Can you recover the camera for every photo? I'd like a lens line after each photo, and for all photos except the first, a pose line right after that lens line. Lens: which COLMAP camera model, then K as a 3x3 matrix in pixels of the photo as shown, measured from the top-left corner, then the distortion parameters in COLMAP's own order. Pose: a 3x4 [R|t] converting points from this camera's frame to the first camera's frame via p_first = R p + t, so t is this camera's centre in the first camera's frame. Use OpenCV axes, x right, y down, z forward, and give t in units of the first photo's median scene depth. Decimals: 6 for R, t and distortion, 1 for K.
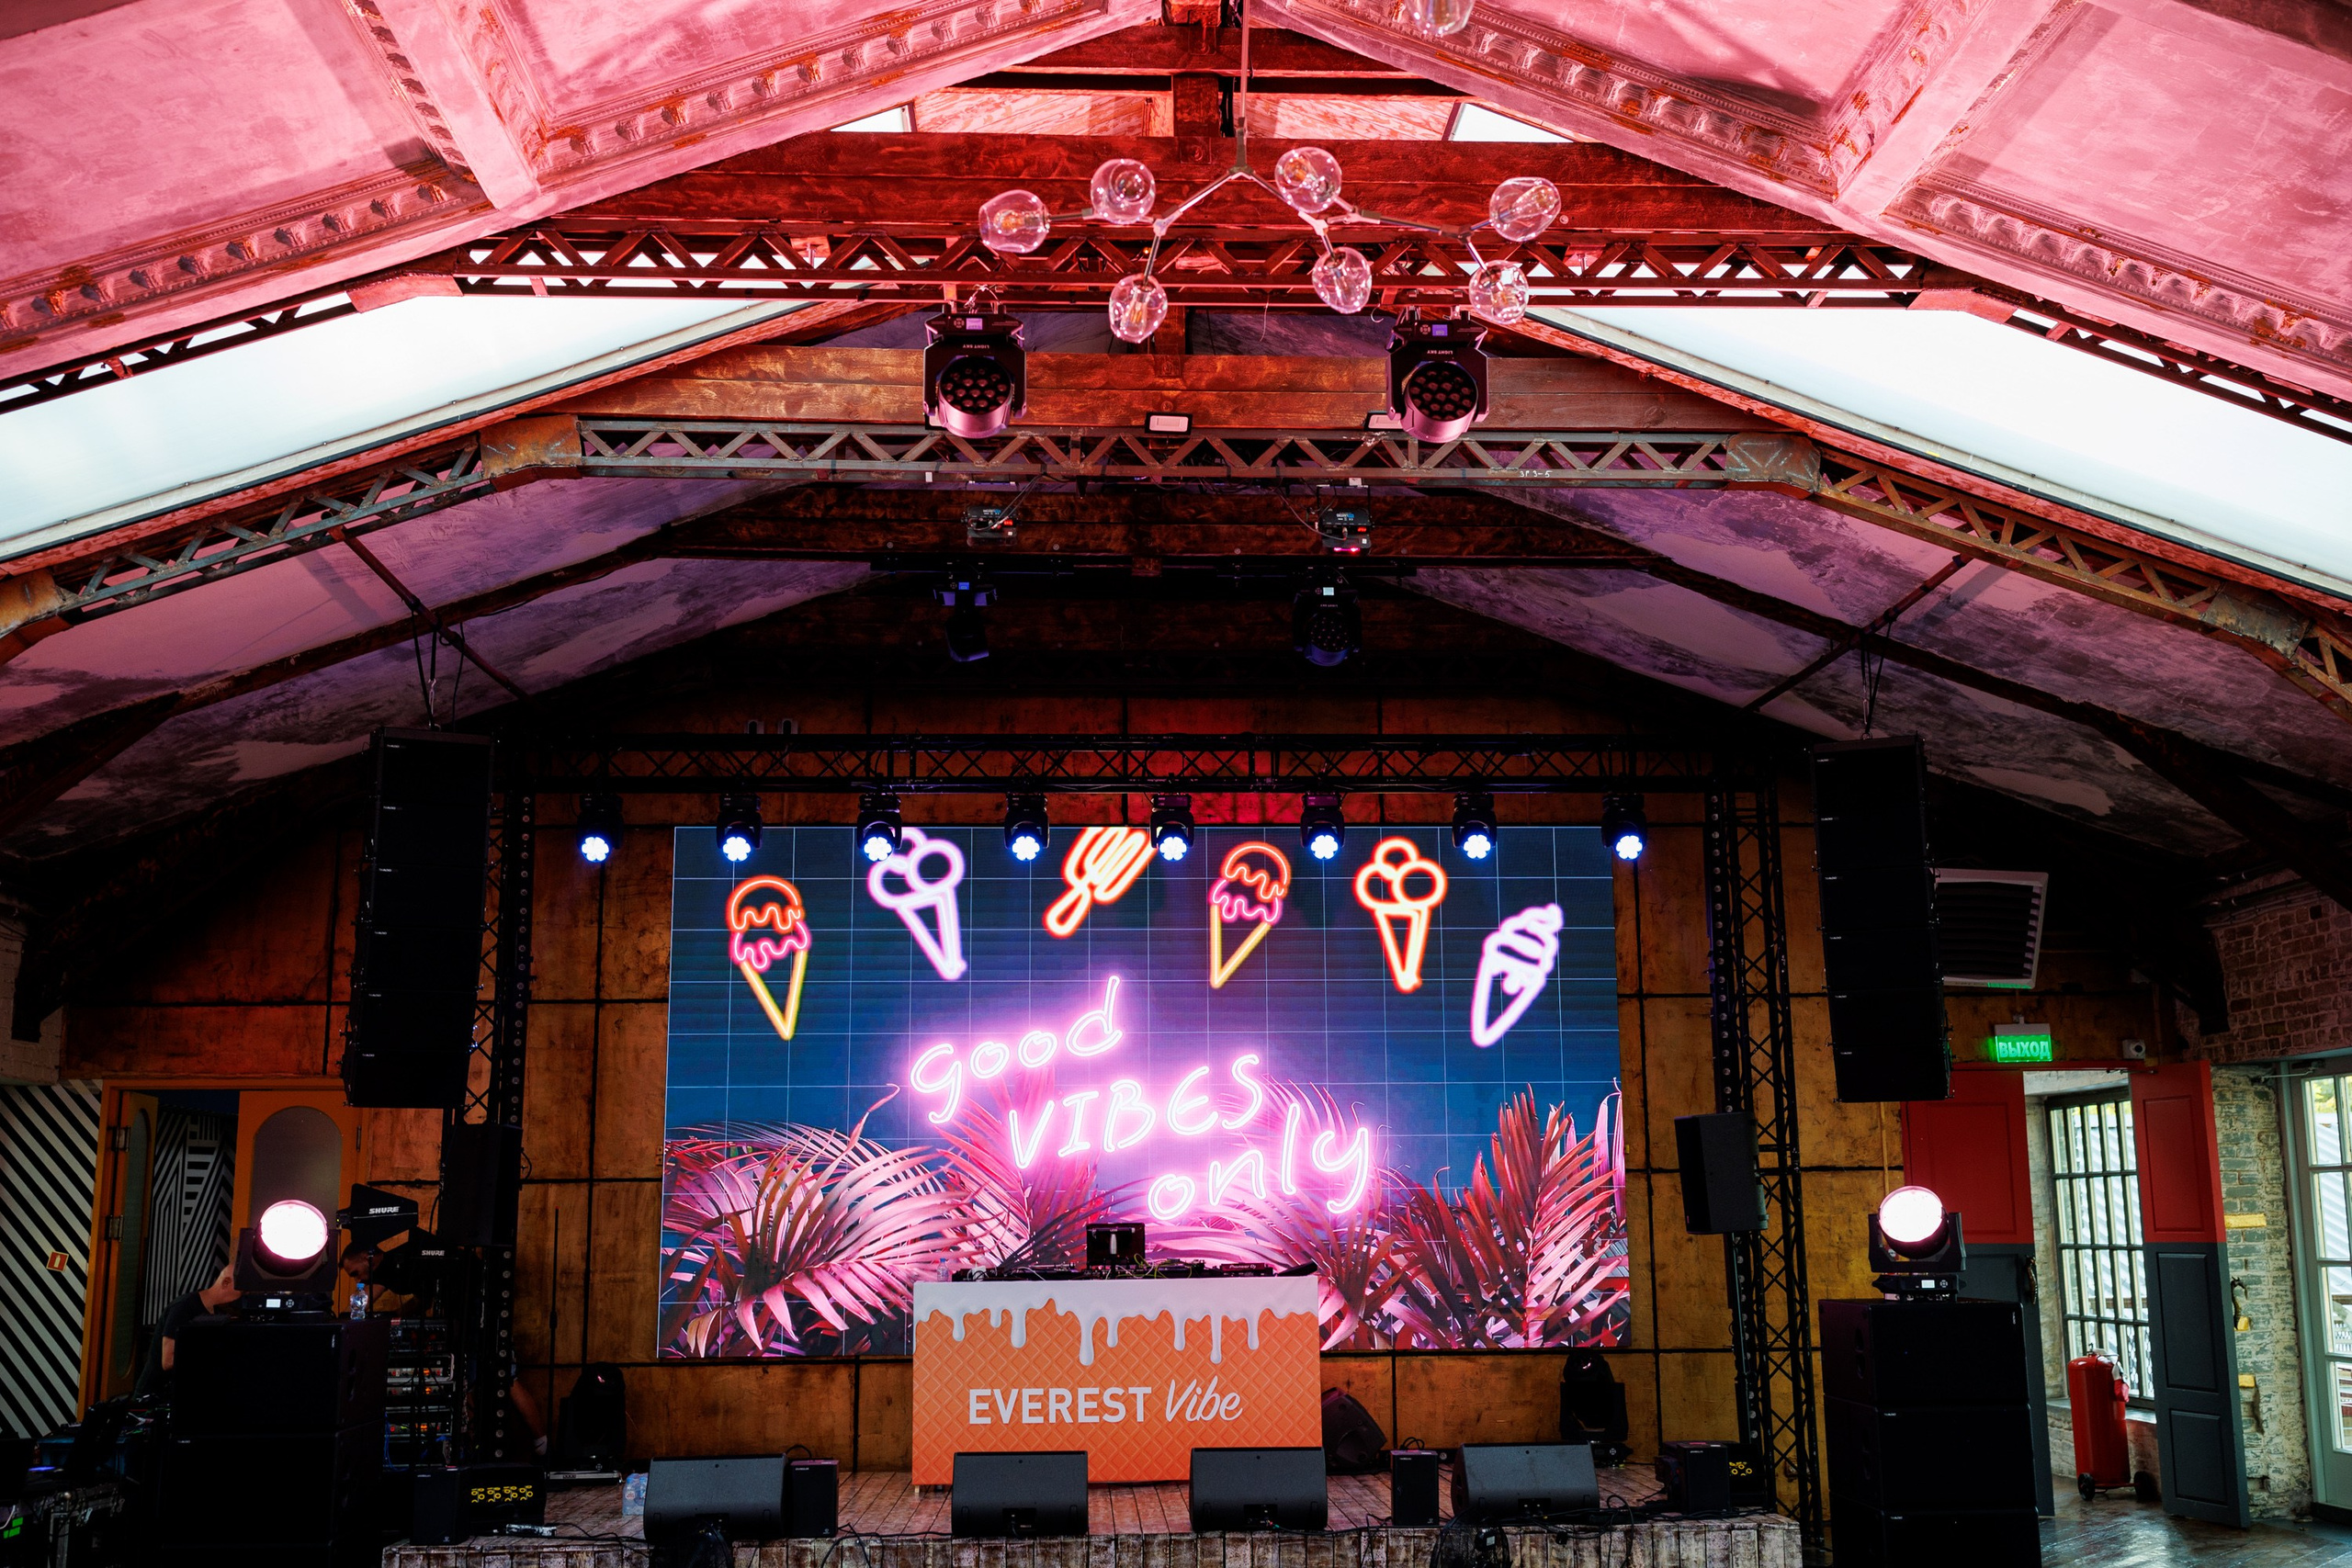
lens RADIAL K [[2363.6, 0, 1216.5], [0, 2363.6, 784.1], [0, 0, 1]] dist [0.049651, 0.000000]
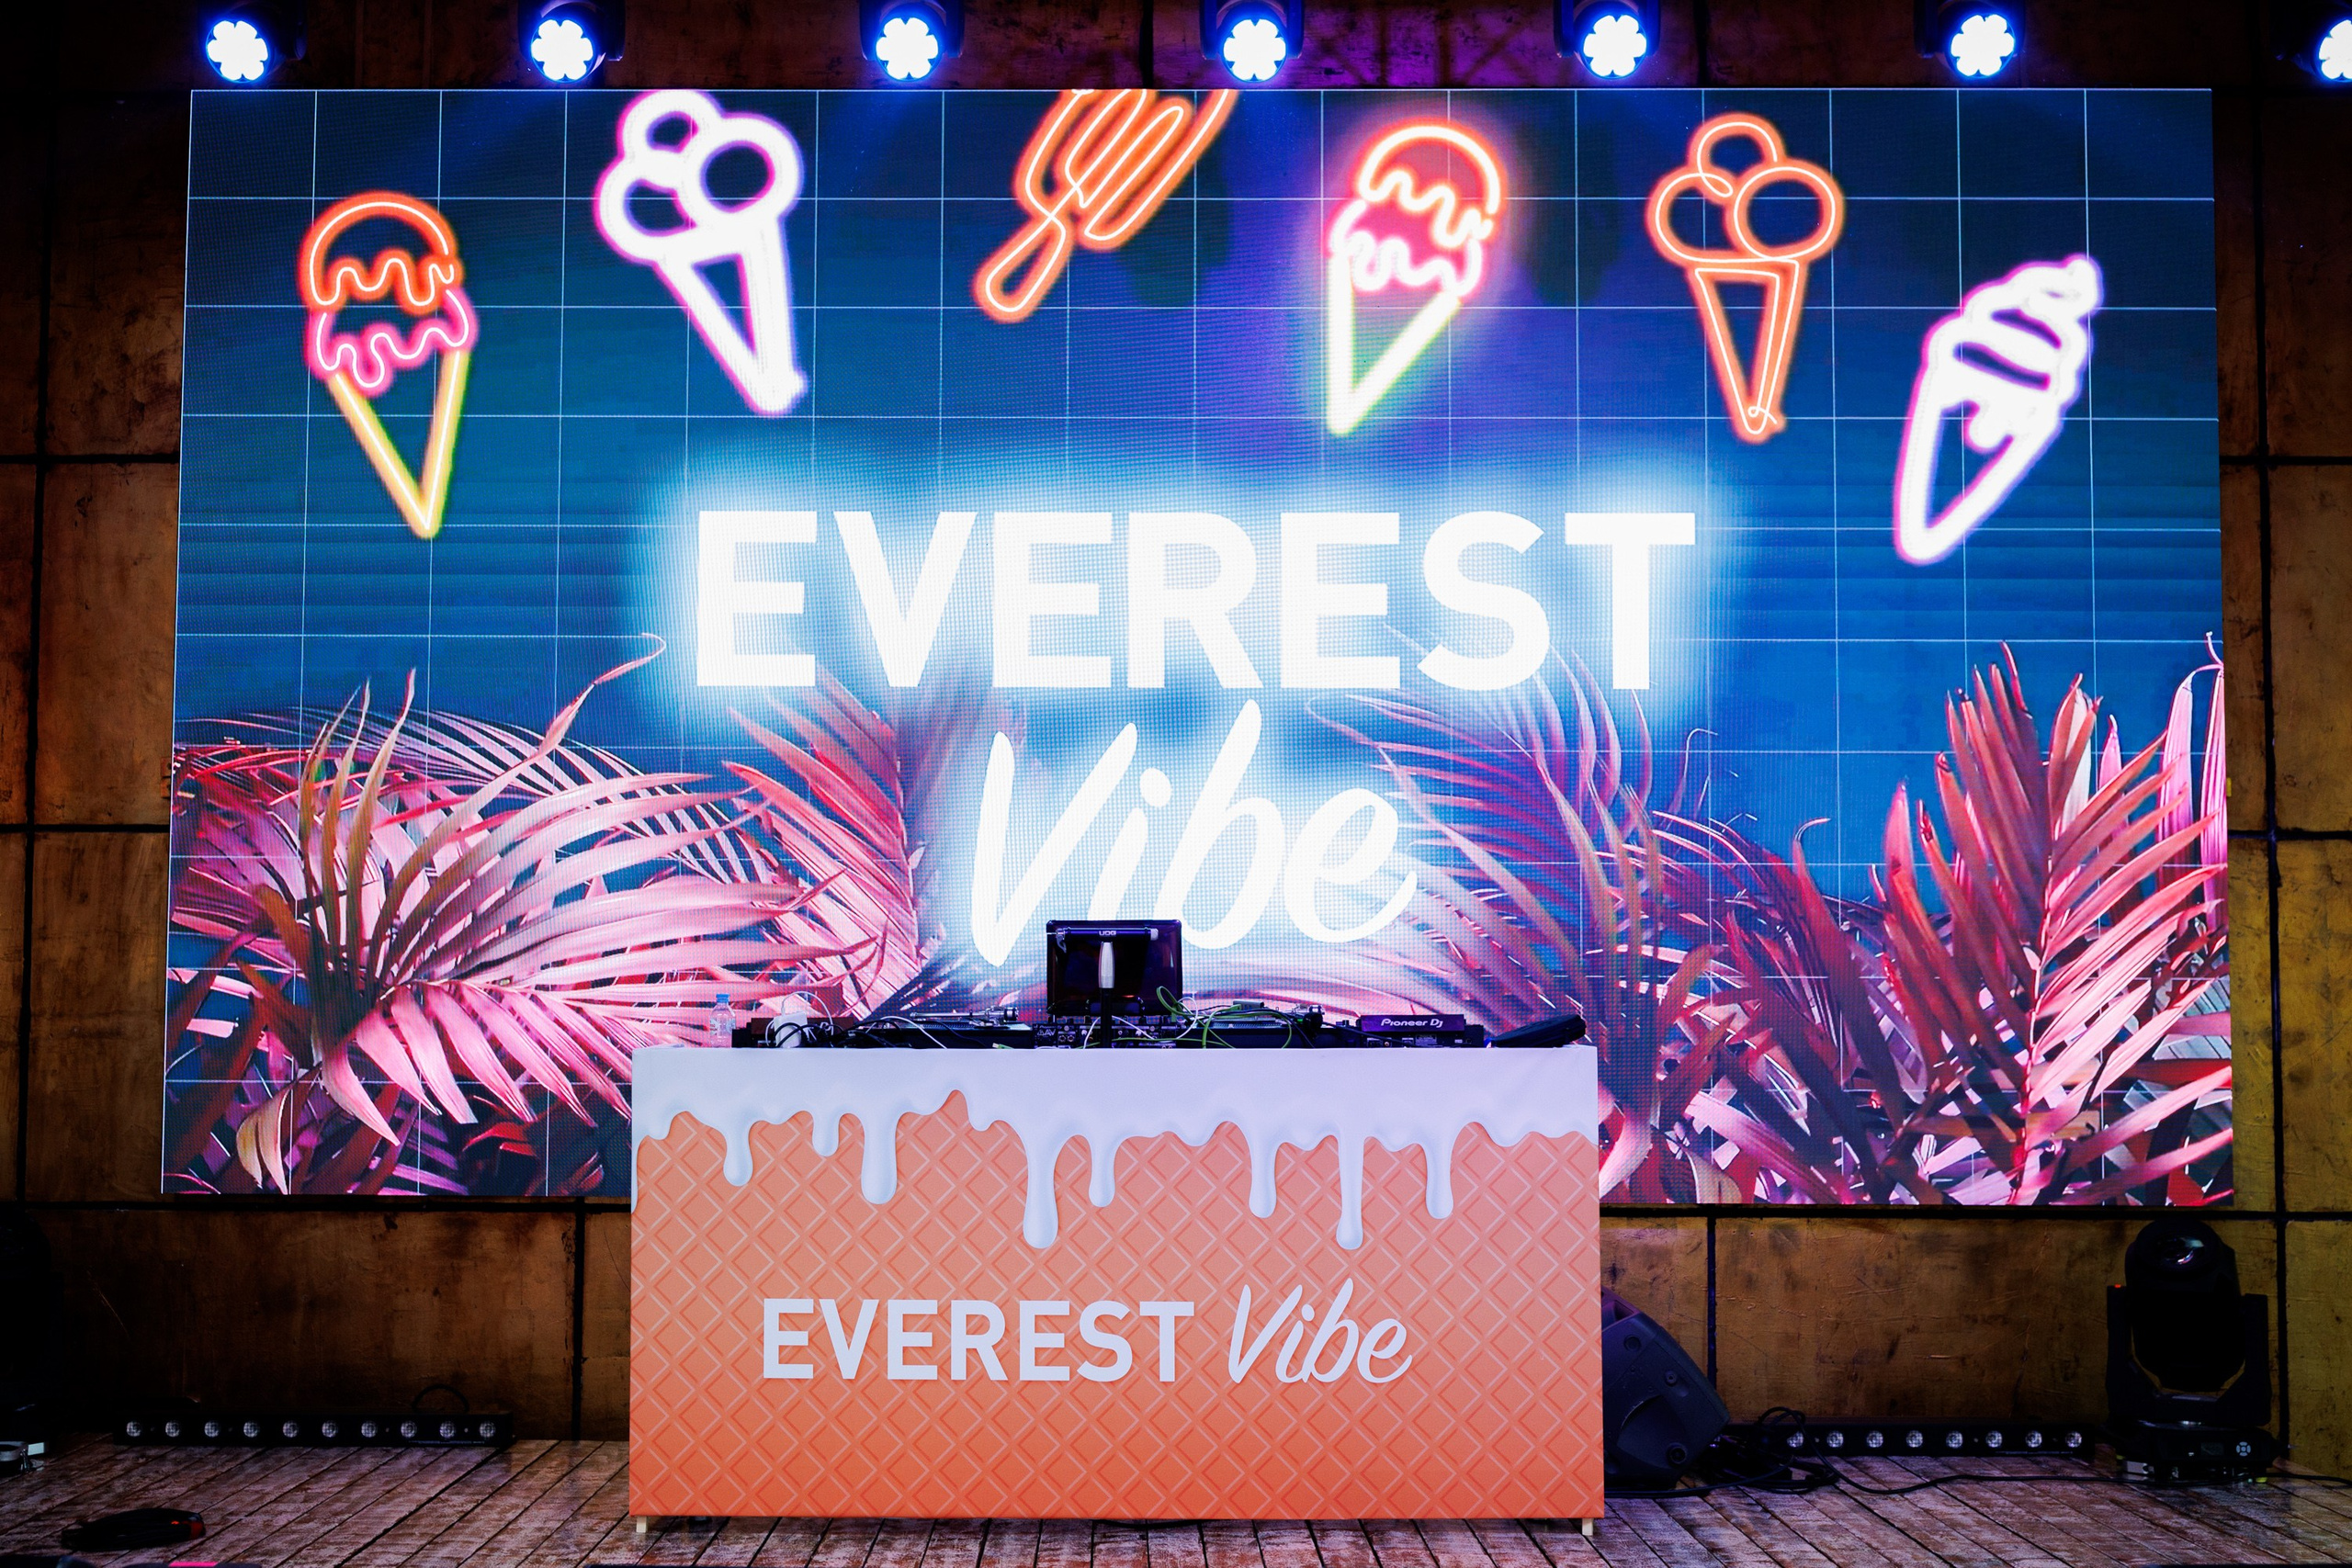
lens RADIAL K [[2804.6, 0, 1179.4], [0, 2804.6, 764.8], [0, 0, 1]] dist [0.025864, 0.000000]
pose [[0.999369, 0.011045, -0.033760, -0.012479], [-0.007430, 0.994405, 0.105378, 0.093503], [0.034735, -0.105060, 0.993859, 0.448399]]
